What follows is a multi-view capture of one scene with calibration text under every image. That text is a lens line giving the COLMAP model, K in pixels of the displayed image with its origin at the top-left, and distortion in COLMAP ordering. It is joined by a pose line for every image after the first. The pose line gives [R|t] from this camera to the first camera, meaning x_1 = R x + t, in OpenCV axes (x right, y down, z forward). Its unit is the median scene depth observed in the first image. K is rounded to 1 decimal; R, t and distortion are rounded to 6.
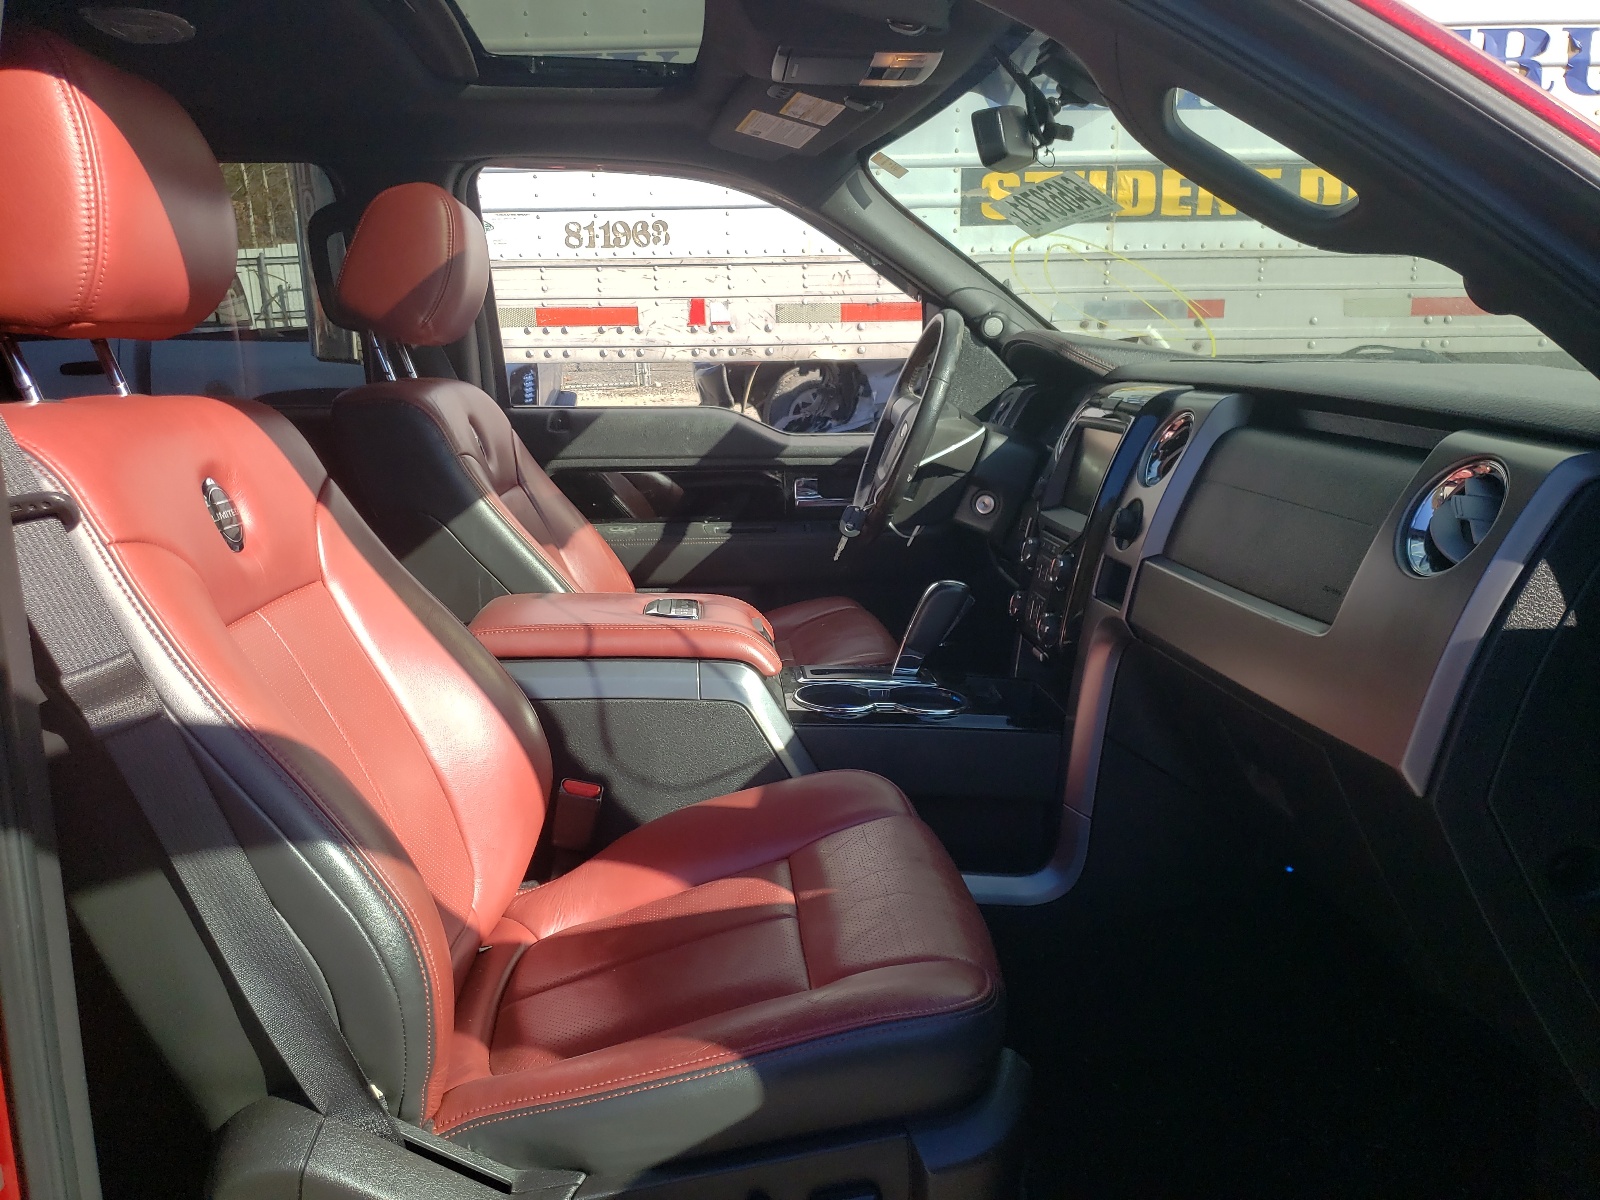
lens RADIAL K [[1344.5, 0, 800.1], [0, 1344.5, 597.2], [0, 0, 1]] dist [0.012554, 0.007897]
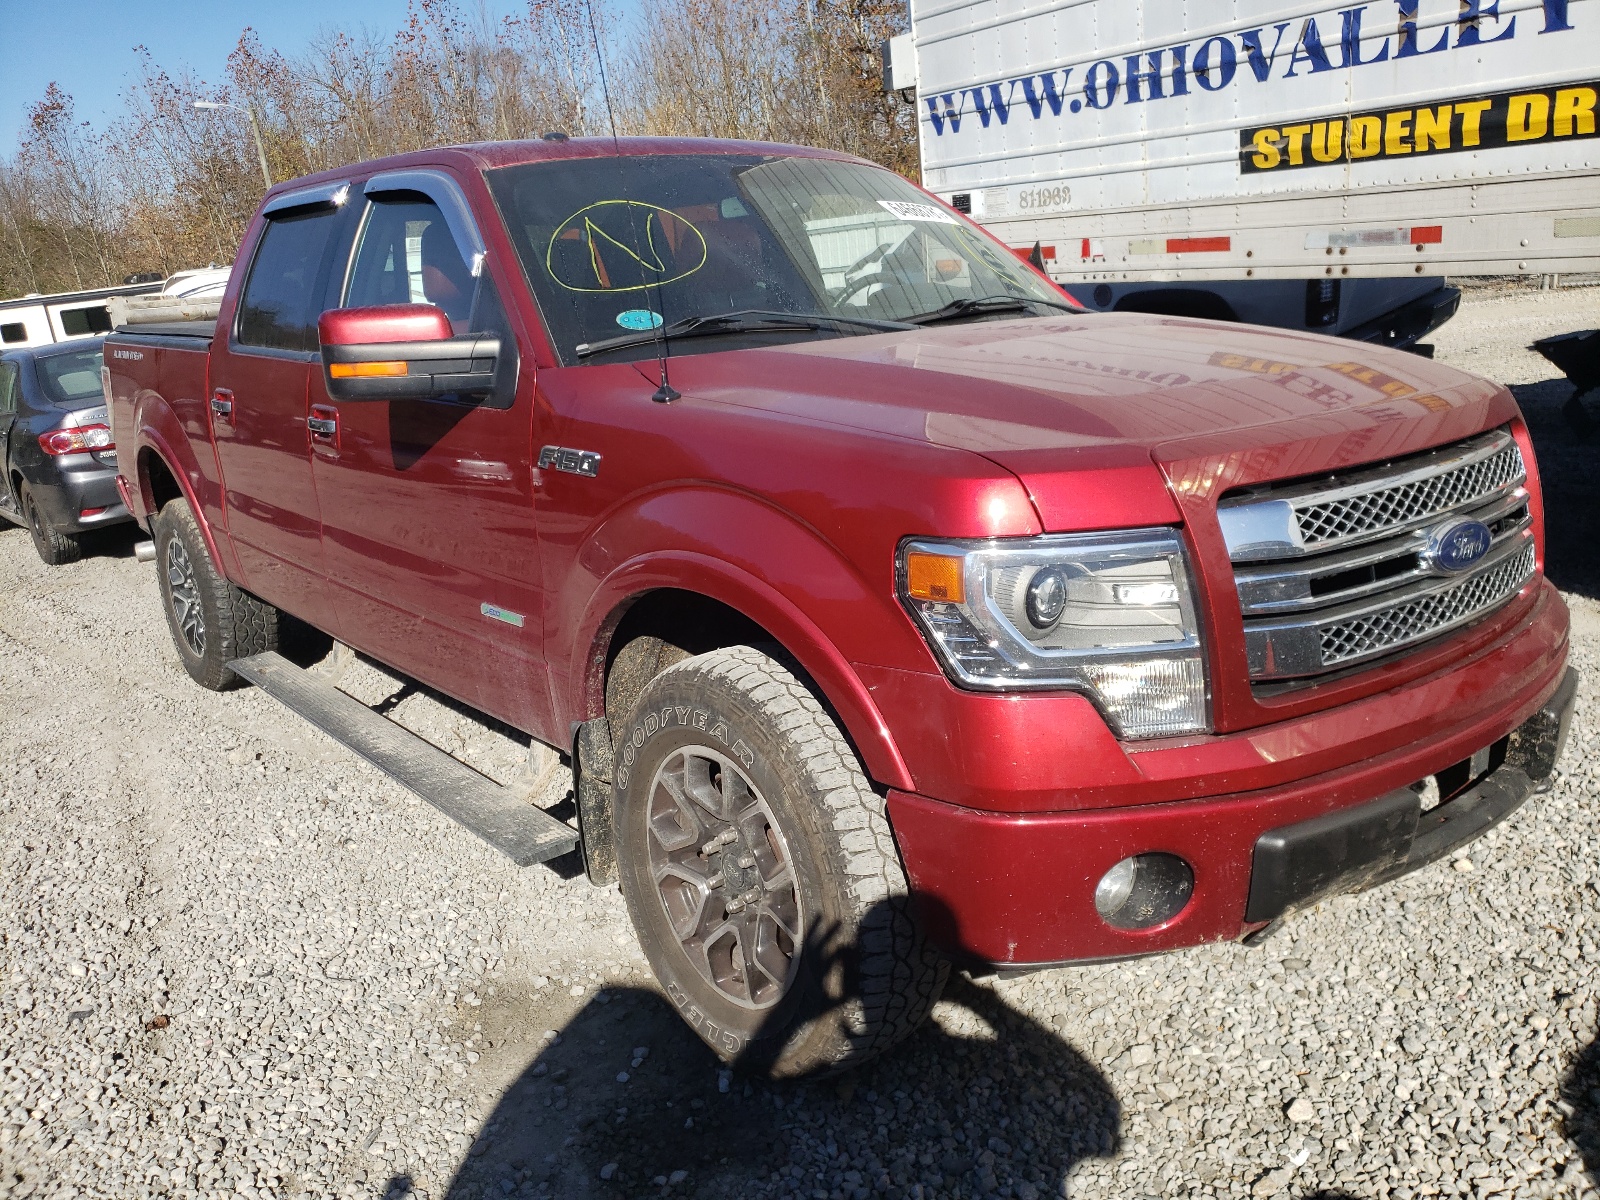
lens RADIAL K [[1344.5, 0, 800.9], [0, 1344.5, 601.0], [0, 0, 1]] dist [0.012554, 0.007897]
pose [[0.545774, 0.192552, -0.815509, 1.009847], [-0.136981, 0.980649, 0.139870, -0.000457], [0.826660, 0.035372, 0.561589, -0.053421]]
